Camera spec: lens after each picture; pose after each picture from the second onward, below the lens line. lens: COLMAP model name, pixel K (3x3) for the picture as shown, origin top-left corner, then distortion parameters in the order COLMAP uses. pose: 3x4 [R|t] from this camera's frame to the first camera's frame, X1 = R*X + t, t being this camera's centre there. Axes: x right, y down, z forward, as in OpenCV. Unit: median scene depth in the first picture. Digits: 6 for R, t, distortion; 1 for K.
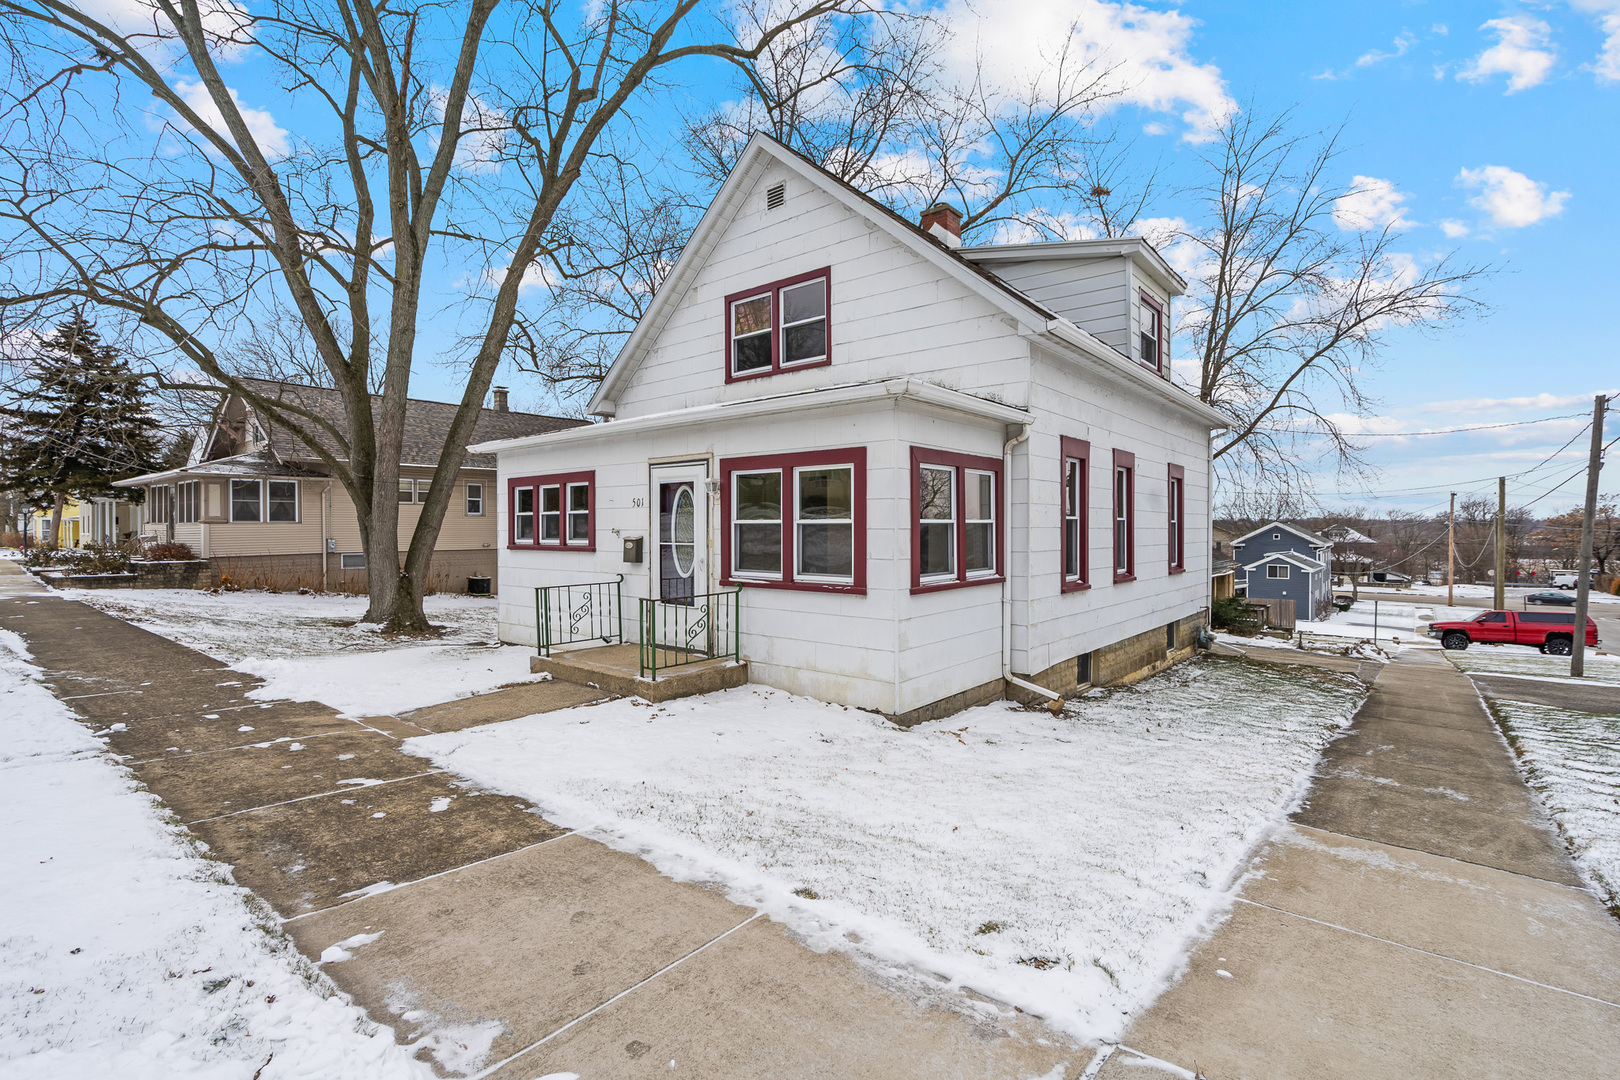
lens RADIAL K [[740.1, 0, 800.4], [0, 740.1, 532.4], [0, 0, 1]] dist [0.000149, 0.000670]
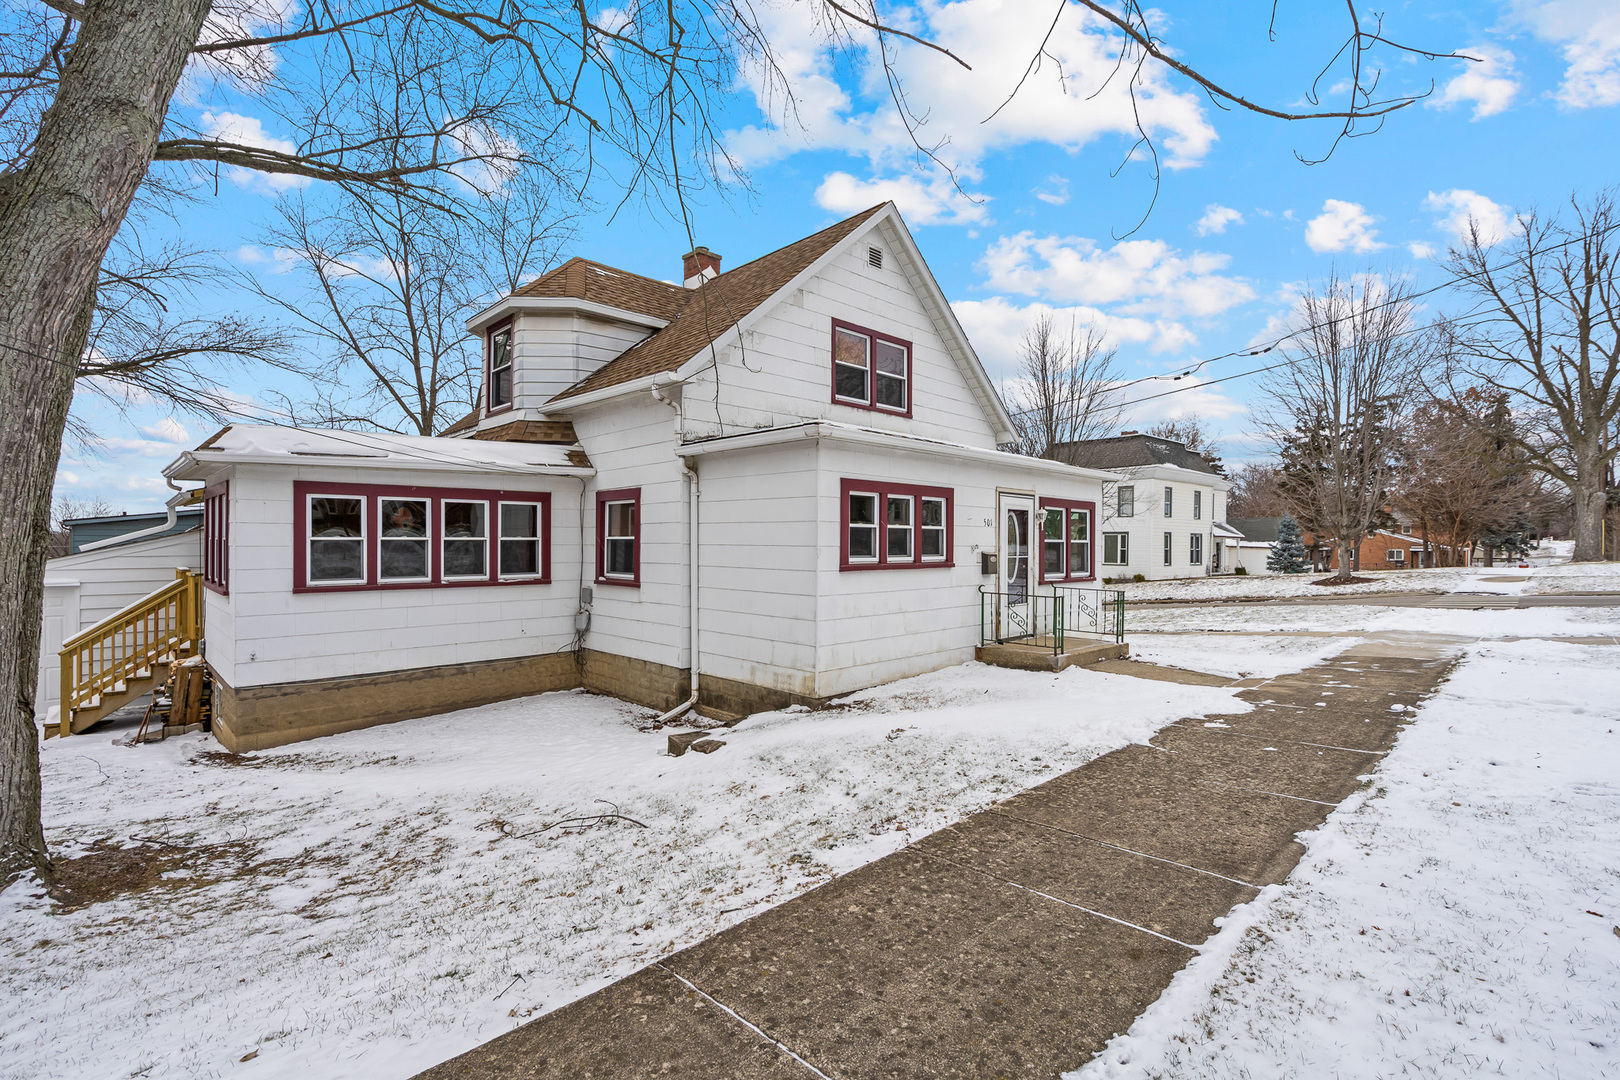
lens RADIAL K [[740.1, 0, 817.7], [0, 740.1, 538.4], [0, 0, 1]] dist [0.000149, 0.000670]
pose [[0.094943, 0.007581, 0.995454, -1.327377], [-0.001126, 0.999971, -0.007509, -0.006079], [-0.995482, -0.000408, 0.094949, 1.091140]]
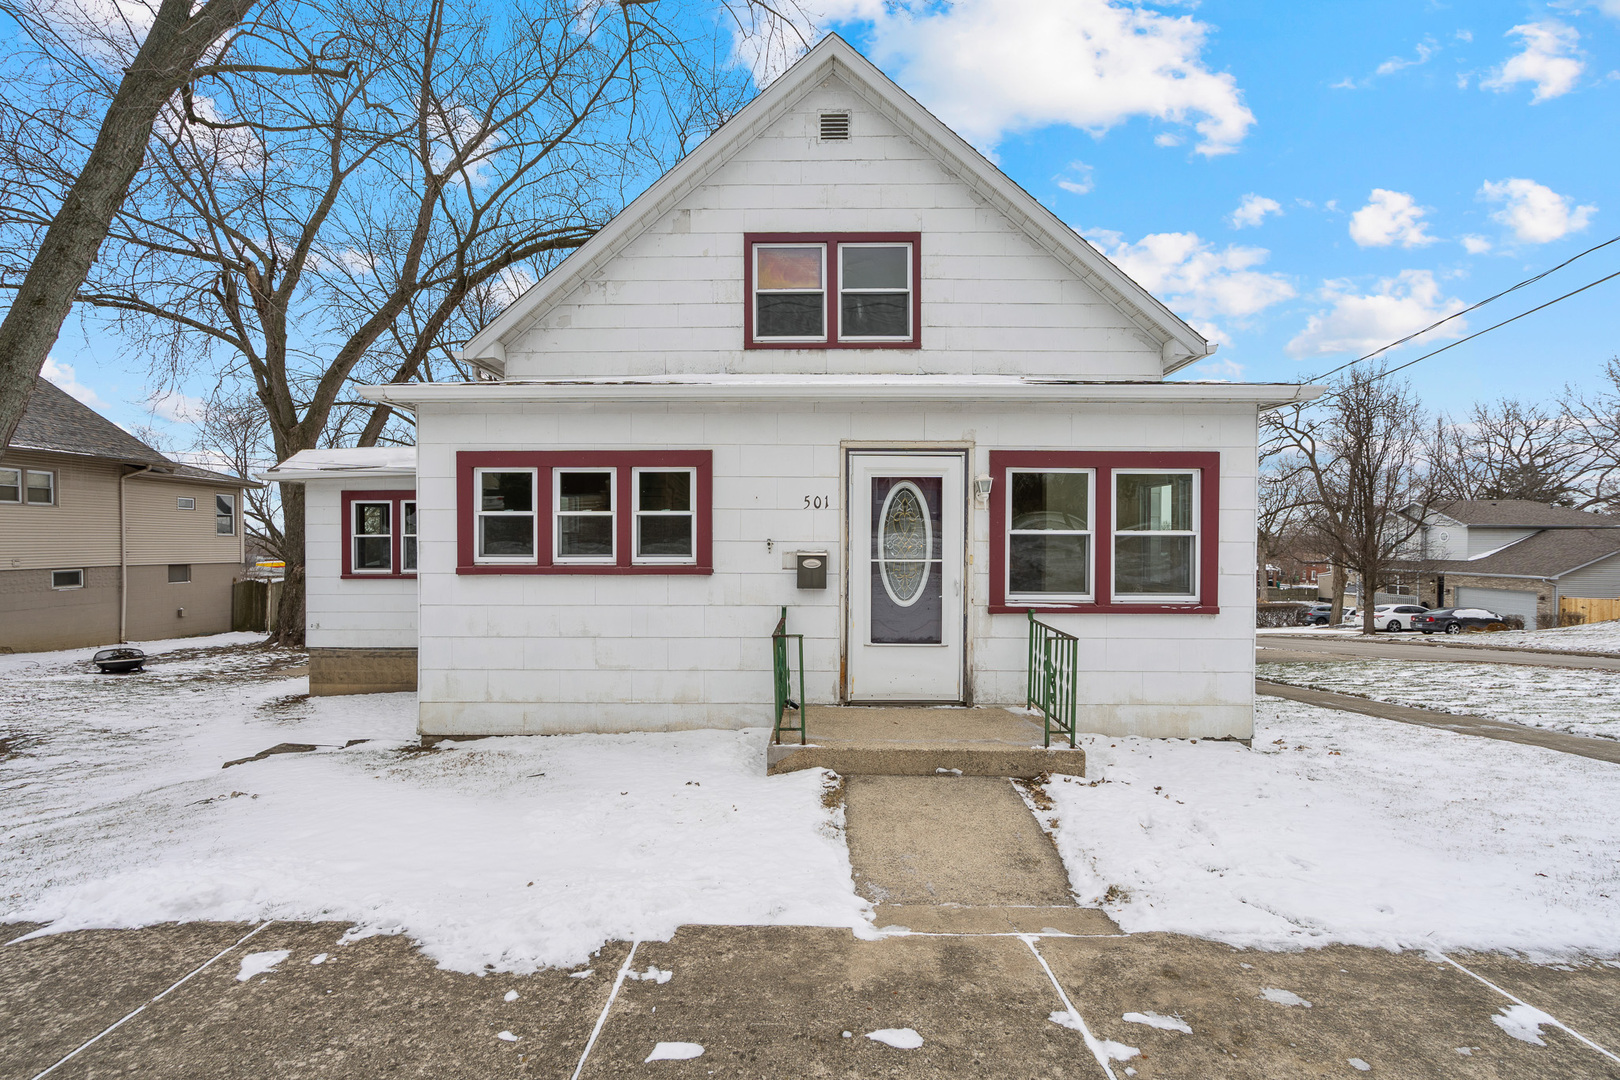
lens RADIAL K [[740.1, 0, 814.3], [0, 740.1, 547.8], [0, 0, 1]] dist [0.000149, 0.000670]
pose [[0.775632, -0.005204, 0.631164, -0.624162], [-0.000243, 0.999963, 0.008543, -0.003198], [-0.631185, -0.006779, 0.775603, 0.431431]]
